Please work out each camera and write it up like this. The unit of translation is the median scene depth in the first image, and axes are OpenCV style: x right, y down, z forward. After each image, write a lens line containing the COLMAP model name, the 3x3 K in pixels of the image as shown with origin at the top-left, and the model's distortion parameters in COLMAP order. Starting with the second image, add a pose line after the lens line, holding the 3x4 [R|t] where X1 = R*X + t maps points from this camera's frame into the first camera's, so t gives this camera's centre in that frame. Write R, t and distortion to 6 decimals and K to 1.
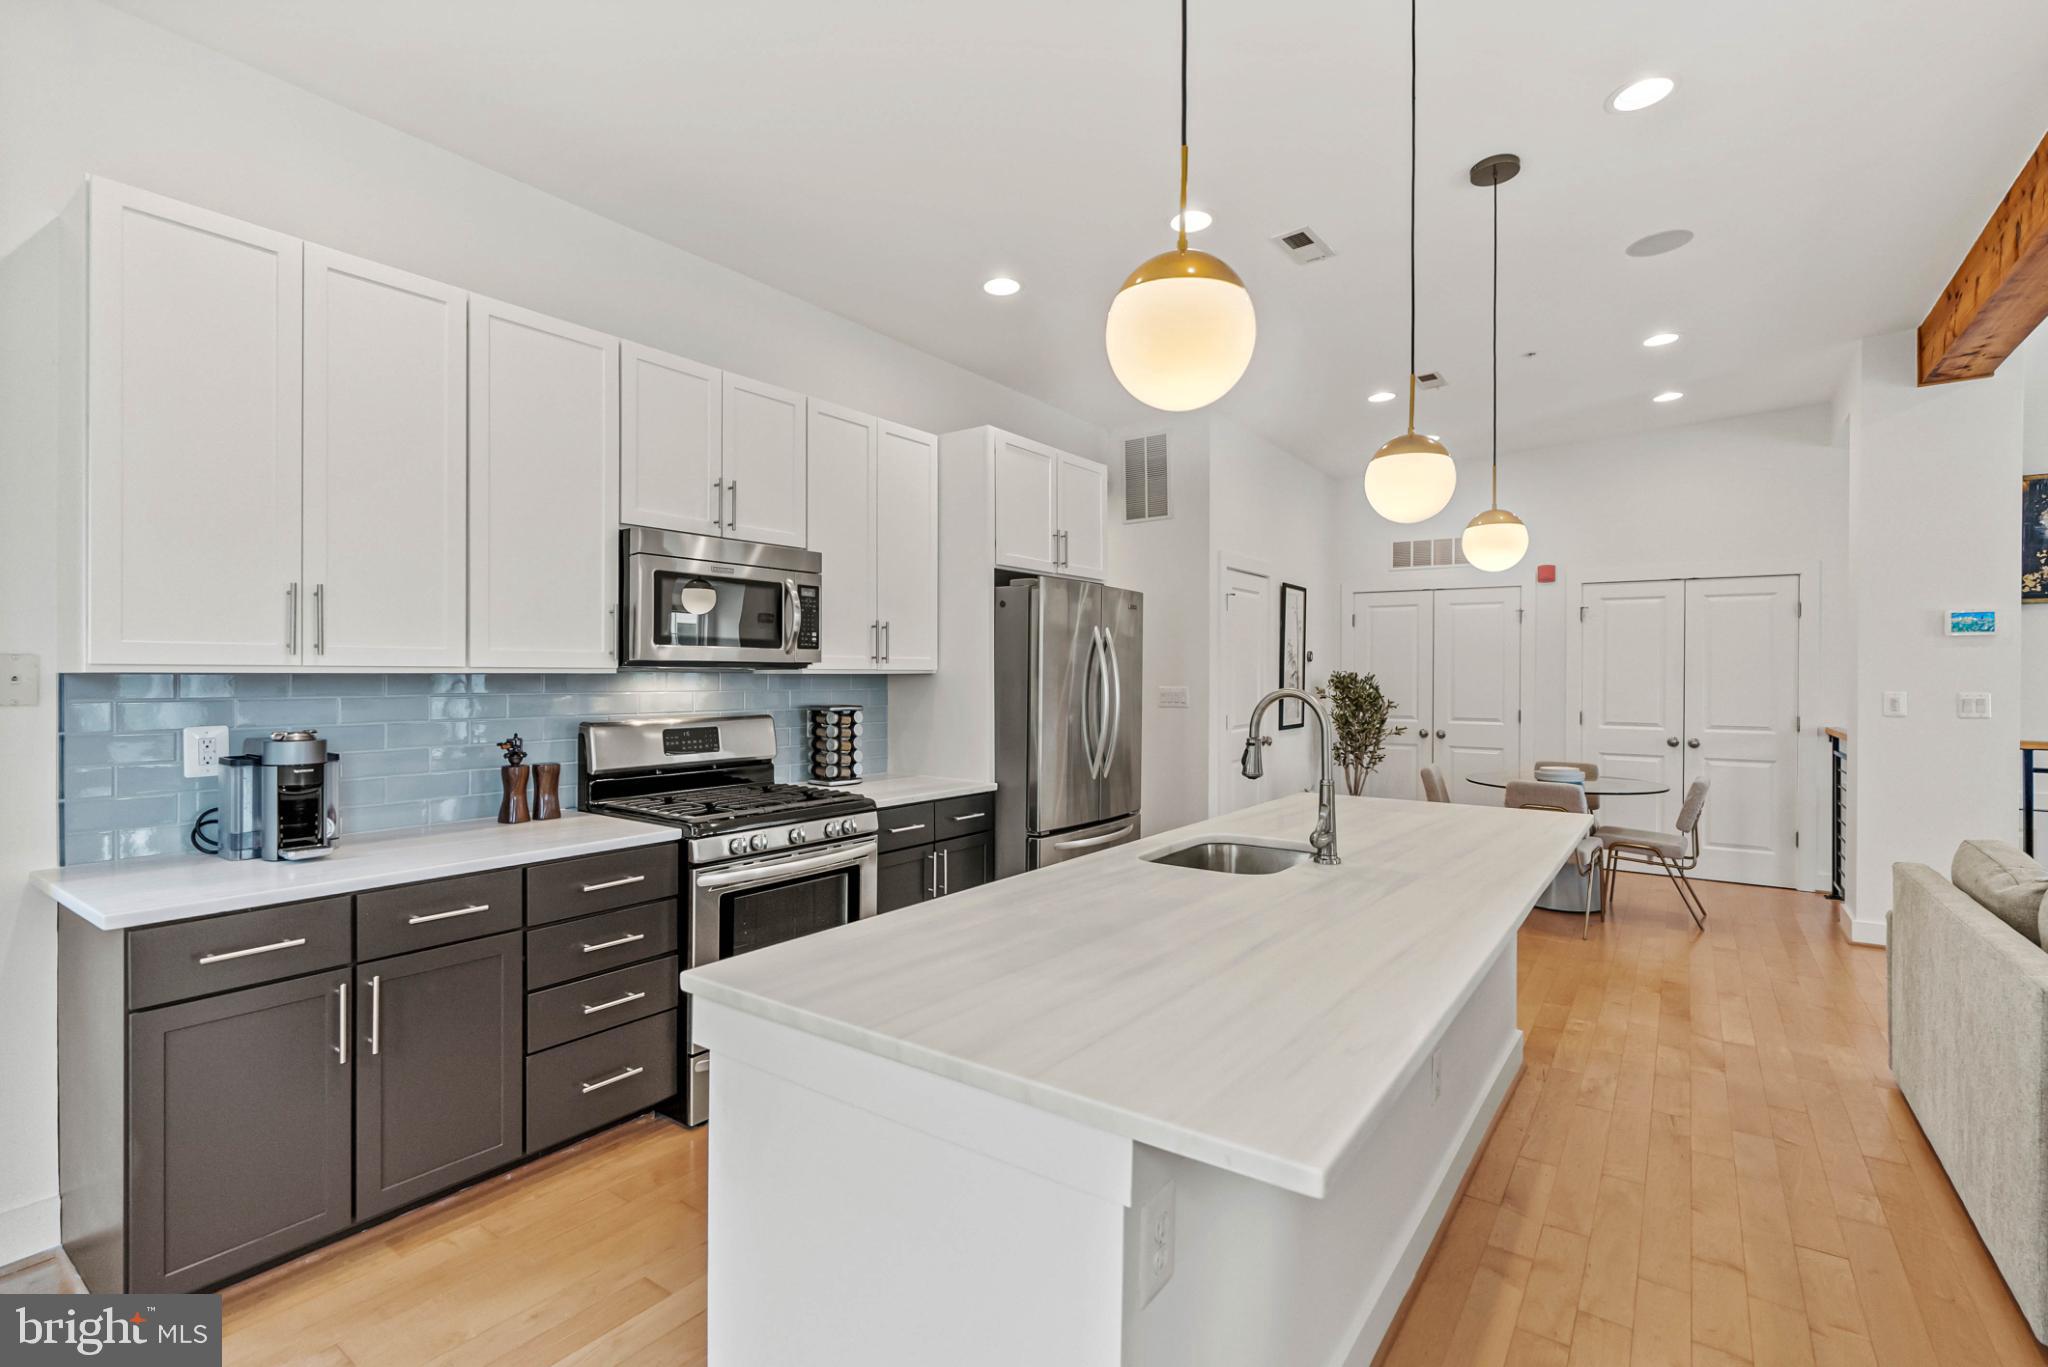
lens RADIAL K [[938.0, 0, 1023.7], [0, 938.0, 685.6], [0, 0, 1]] dist [-0.015950, -0.000530]
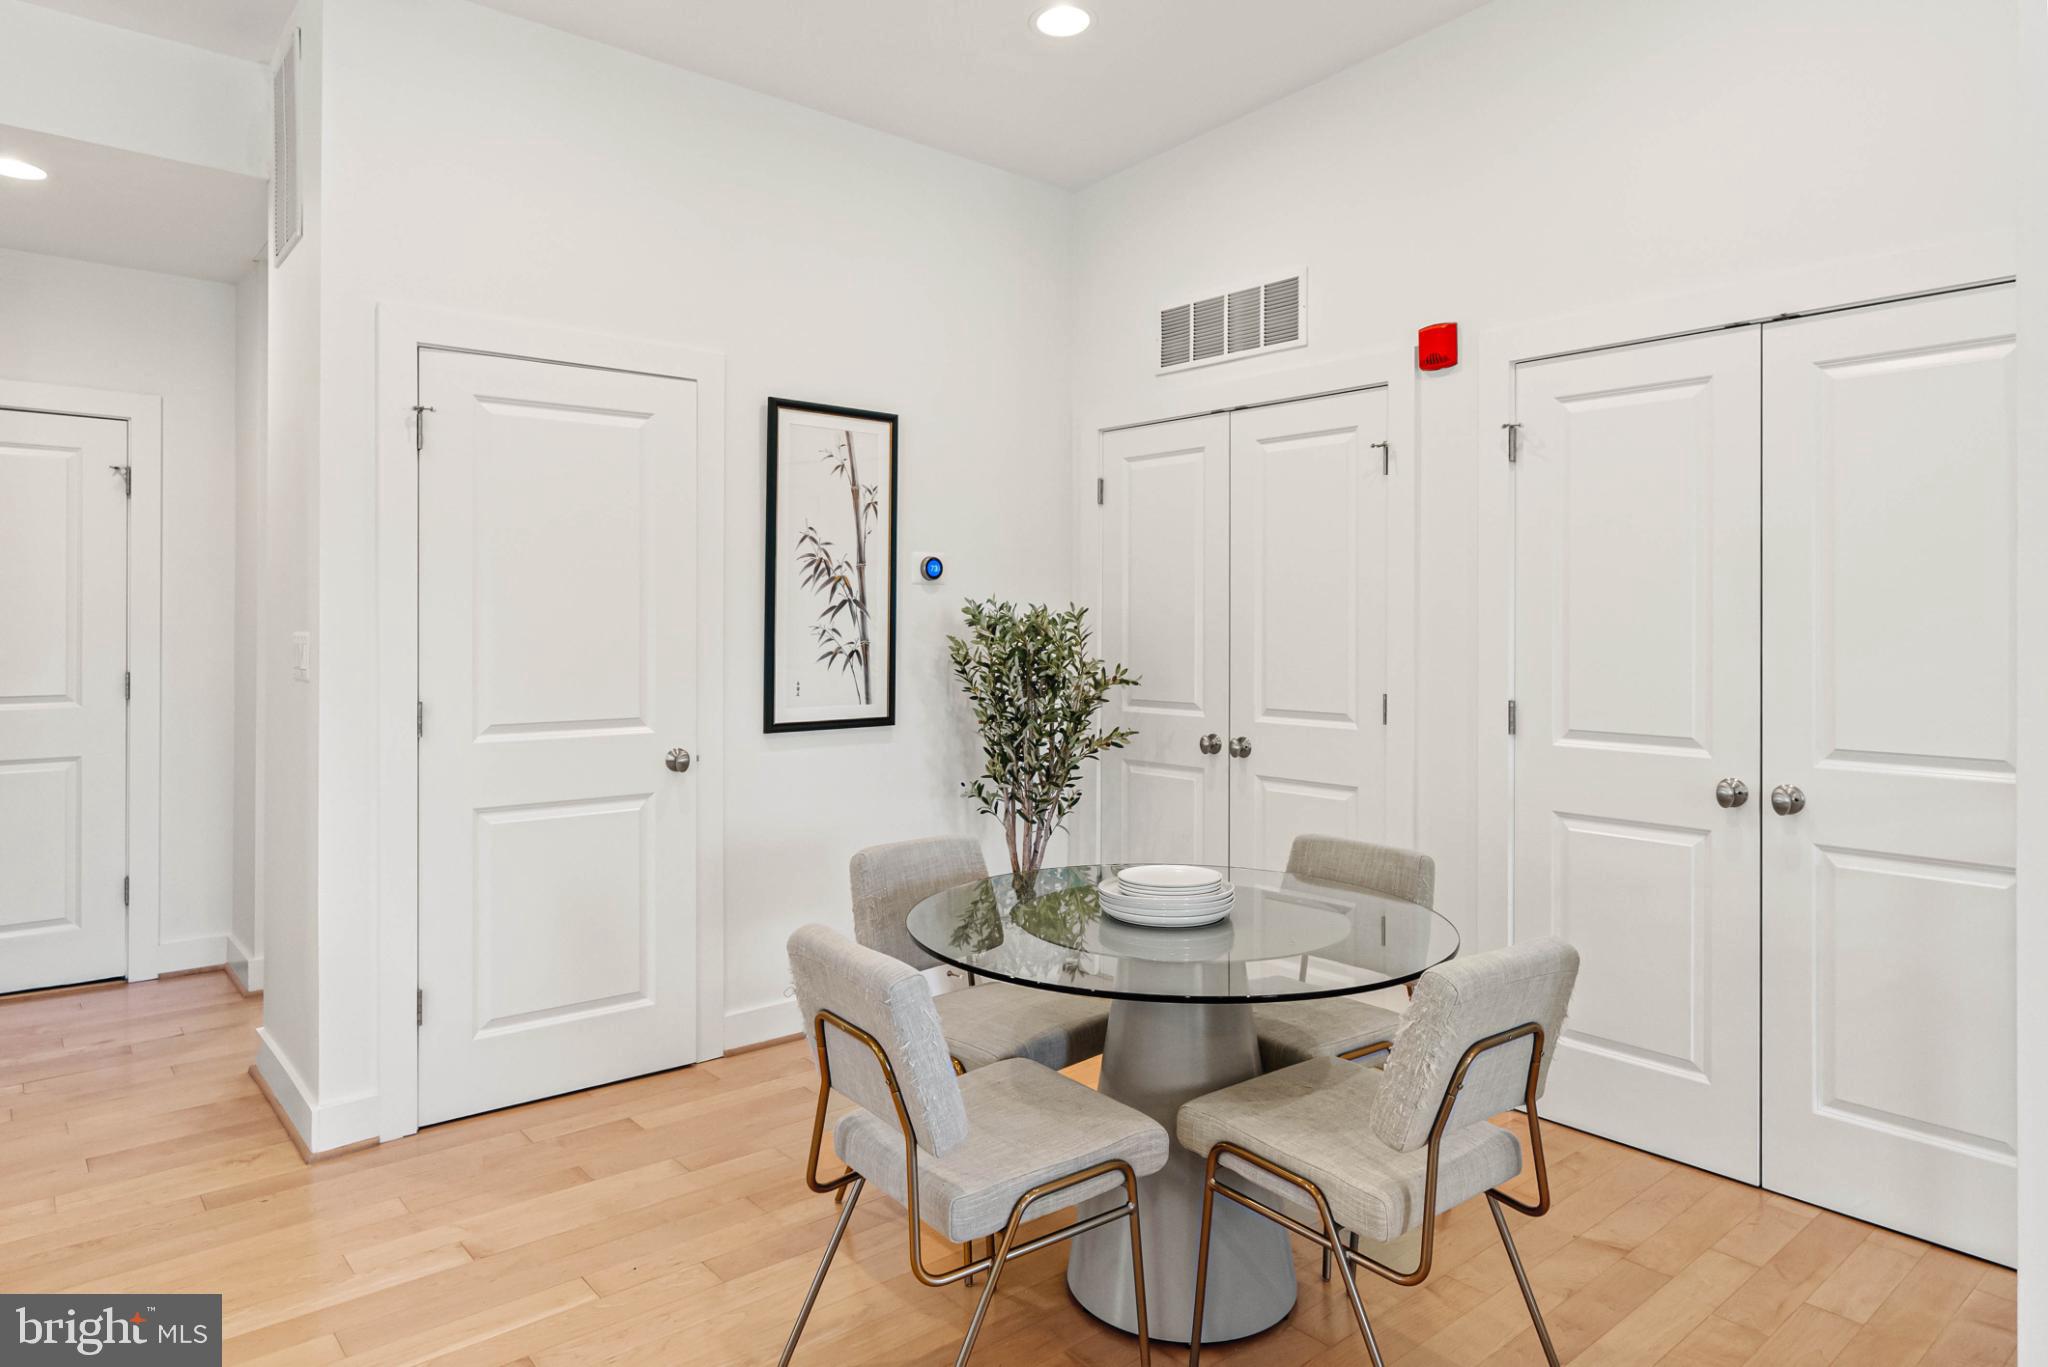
lens RADIAL K [[1256.3, 0, 1023.5], [0, 1256.3, 670.6], [0, 0, 1]] dist [0.024866, -0.000134]
pose [[0.965509, 0.009909, -0.260179, 0.531358], [-0.004652, 0.999773, 0.020813, 0.005260], [0.260326, -0.018884, 0.965336, 0.442923]]
